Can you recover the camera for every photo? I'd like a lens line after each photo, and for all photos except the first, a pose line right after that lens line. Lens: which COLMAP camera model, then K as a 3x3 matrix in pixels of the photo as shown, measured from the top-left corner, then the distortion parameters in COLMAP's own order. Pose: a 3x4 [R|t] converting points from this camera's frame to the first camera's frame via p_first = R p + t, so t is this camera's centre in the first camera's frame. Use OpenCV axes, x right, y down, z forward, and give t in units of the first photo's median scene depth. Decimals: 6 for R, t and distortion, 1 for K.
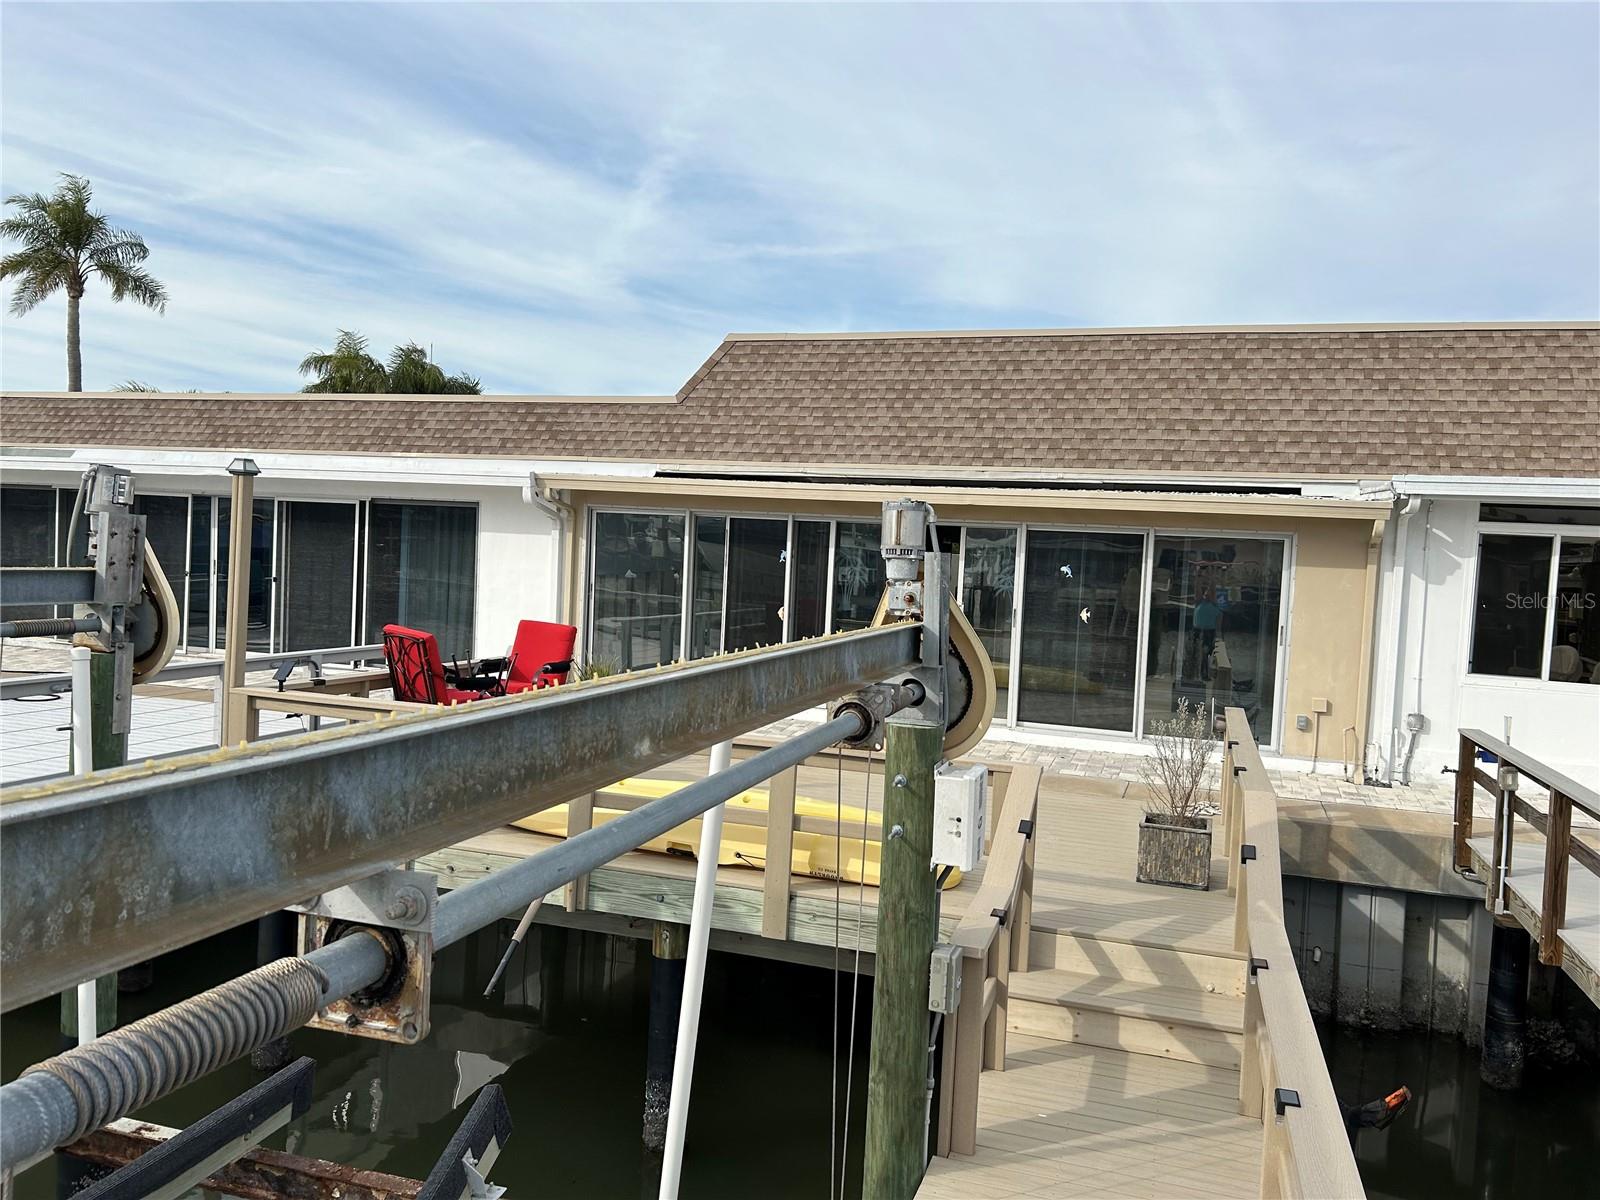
lens RADIAL K [[1201.3, 0, 790.7], [0, 1201.3, 611.6], [0, 0, 1]] dist [0.059597, -0.061383]
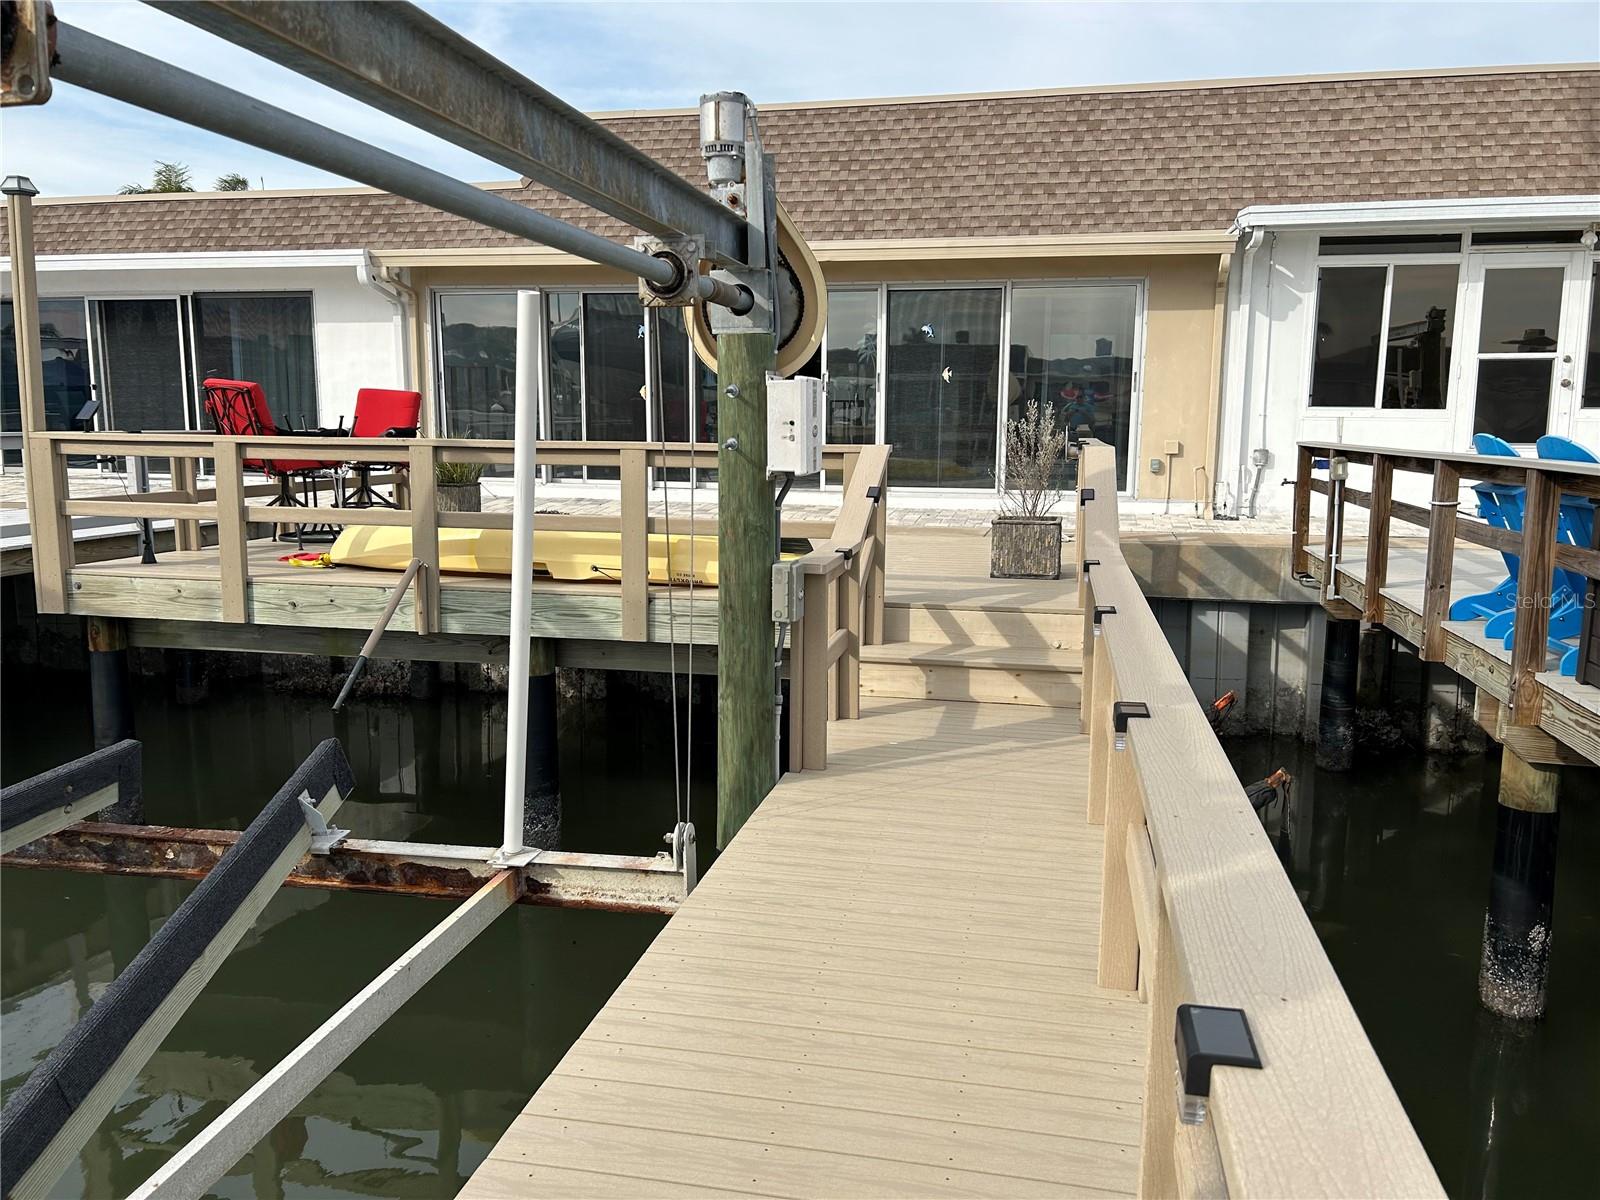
lens RADIAL K [[1201.3, 0, 799.0], [0, 1201.3, 593.3], [0, 0, 1]] dist [0.059597, -0.061383]
pose [[0.993722, -0.055665, 0.097049, 0.019382], [0.045726, 0.993755, 0.101789, 0.096797], [-0.102109, -0.096712, 0.990061, 0.007601]]
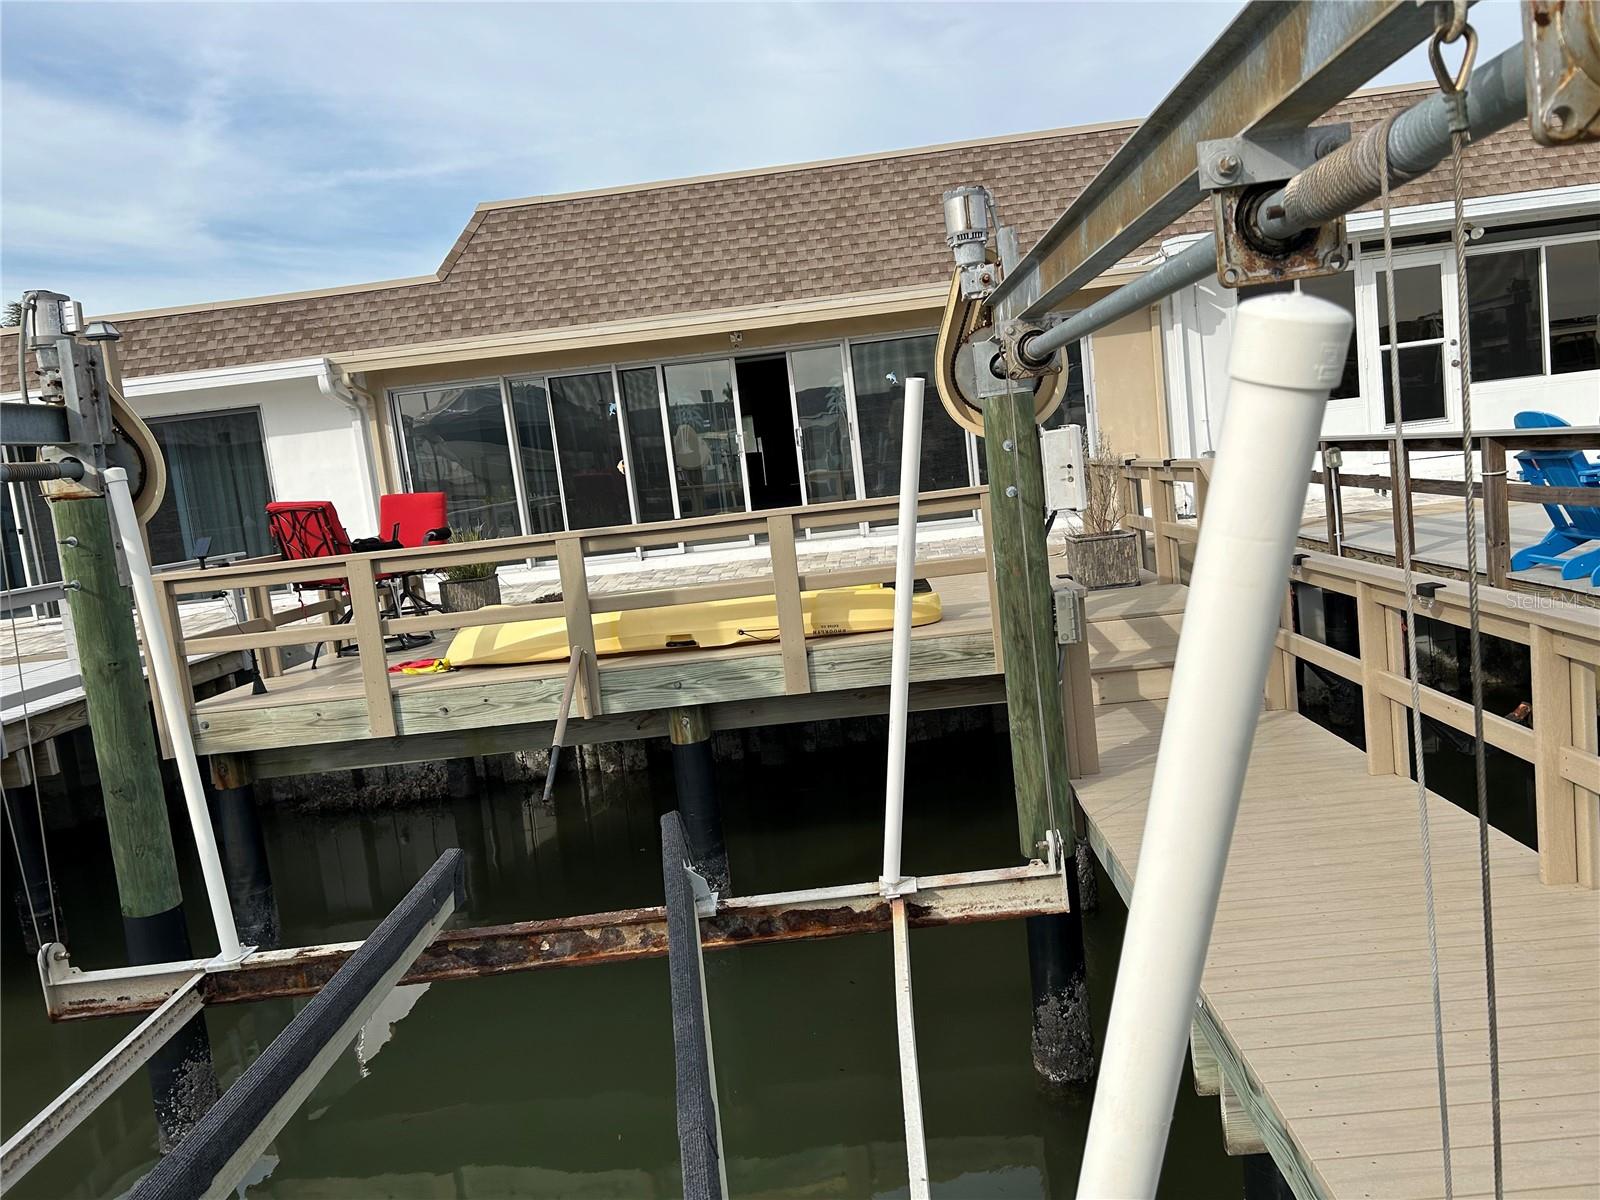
lens RADIAL K [[1201.3, 0, 806.5], [0, 1201.3, 600.1], [0, 0, 1]] dist [0.059597, -0.061383]
pose [[0.950846, -0.185351, 0.248066, -0.178419], [0.169722, 0.981976, 0.083166, 0.073435], [-0.259010, -0.036976, 0.965167, -0.007090]]
